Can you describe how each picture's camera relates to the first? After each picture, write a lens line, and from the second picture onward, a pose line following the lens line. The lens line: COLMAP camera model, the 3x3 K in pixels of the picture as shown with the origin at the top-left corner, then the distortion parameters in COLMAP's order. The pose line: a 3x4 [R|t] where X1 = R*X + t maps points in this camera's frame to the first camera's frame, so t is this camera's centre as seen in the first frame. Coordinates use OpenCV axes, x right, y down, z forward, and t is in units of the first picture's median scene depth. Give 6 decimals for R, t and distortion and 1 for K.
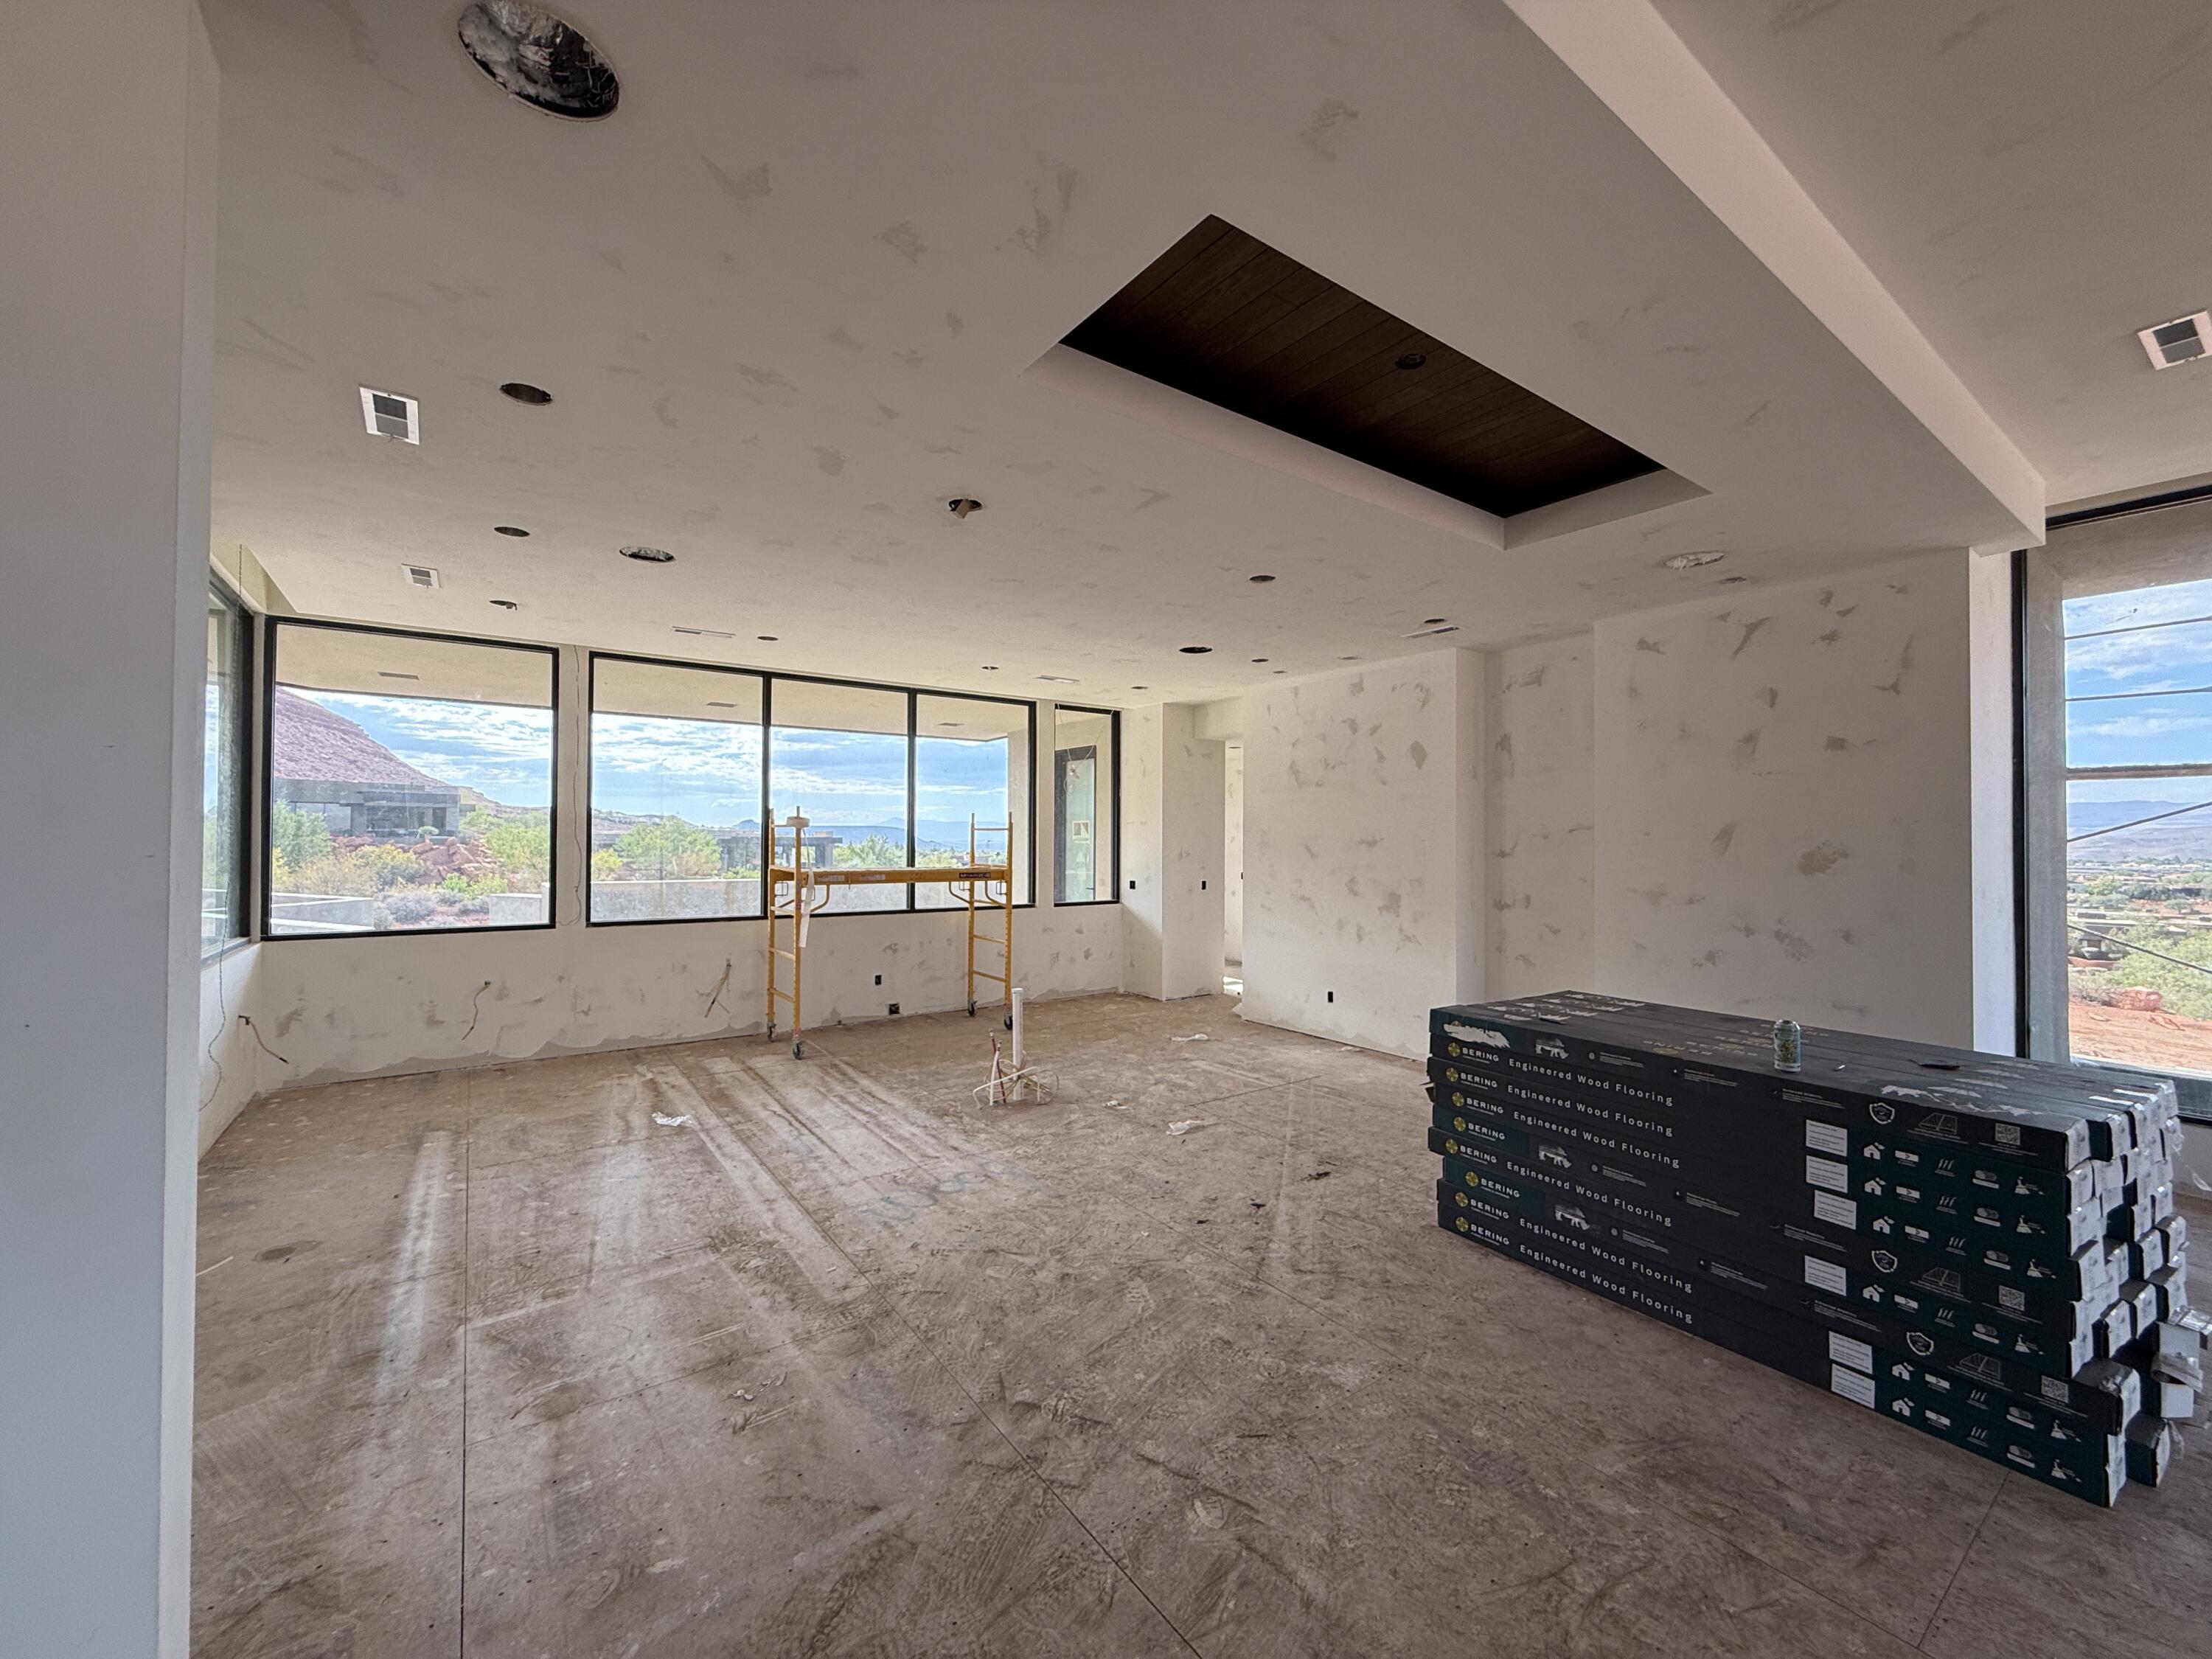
lens RADIAL K [[882.0, 0, 1101.4], [0, 882.0, 828.2], [0, 0, 1]] dist [-0.000928, 0.000705]
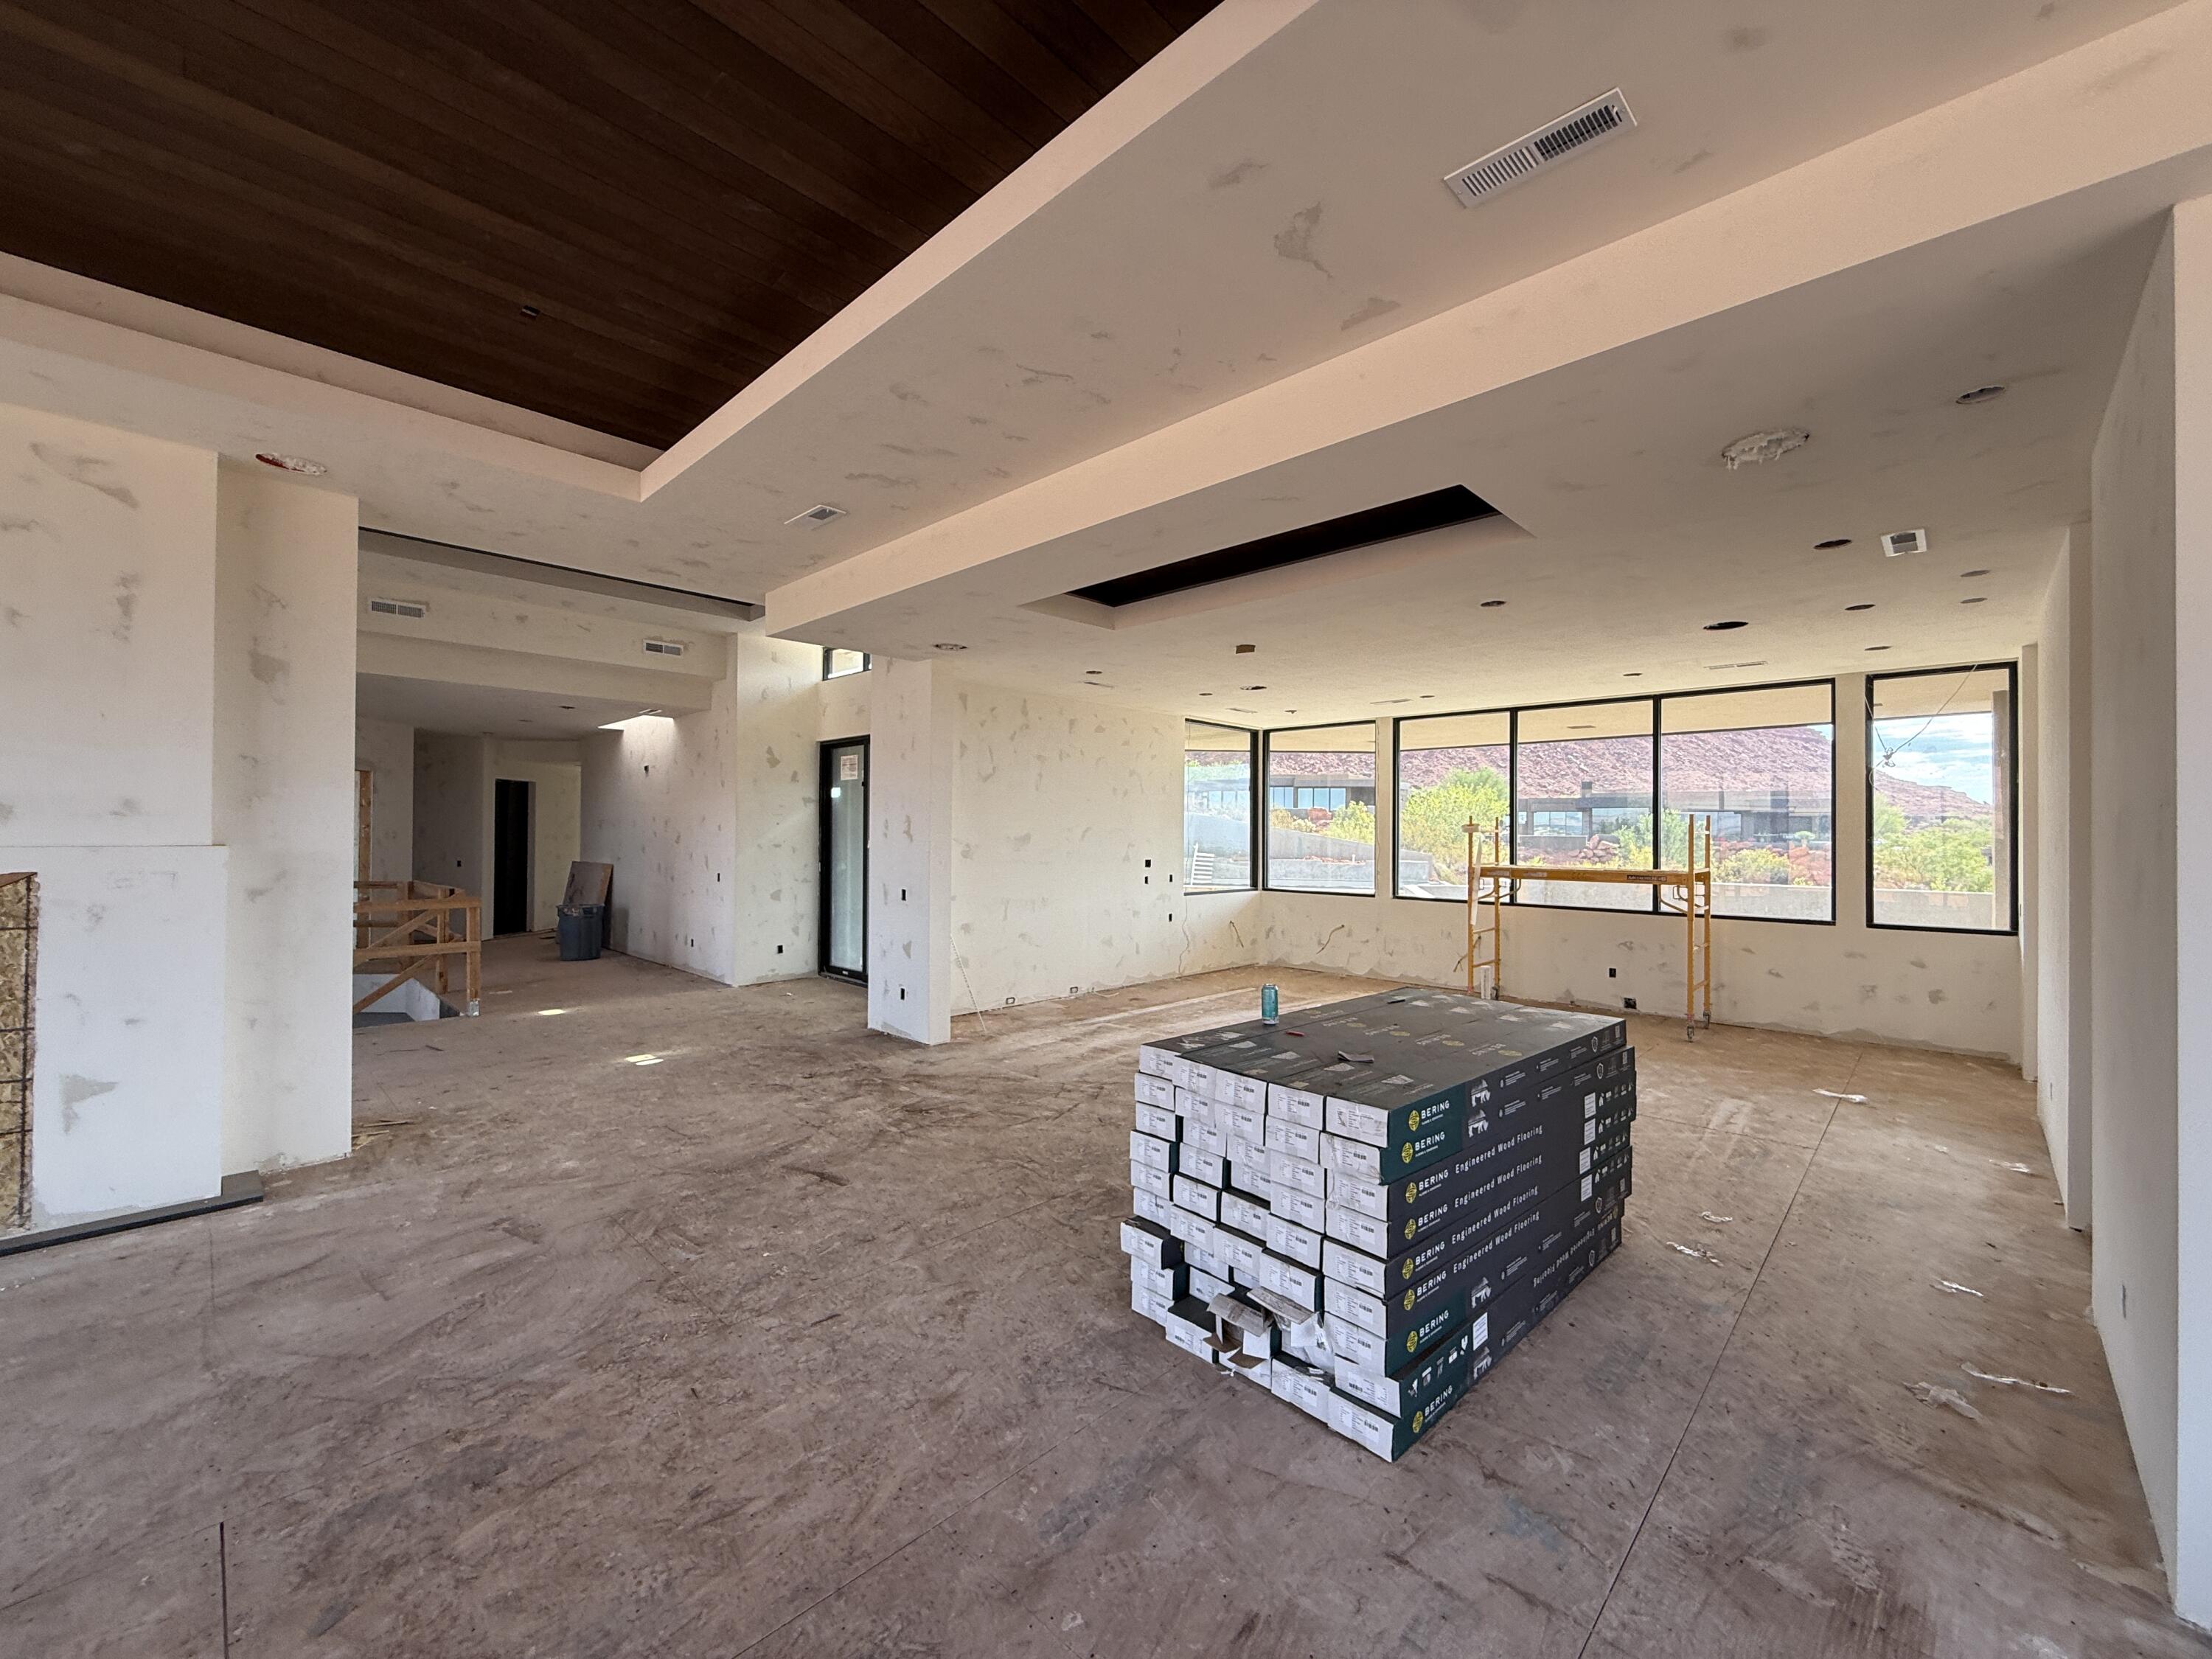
lens RADIAL K [[882.0, 0, 1101.4], [0, 882.0, 828.2], [0, 0, 1]] dist [-0.000928, 0.000705]
pose [[0.178616, -0.012324, -0.983842, 1.472647], [0.006107, 0.999916, -0.011417, 0.008195], [0.983900, -0.003969, 0.178676, 0.406667]]
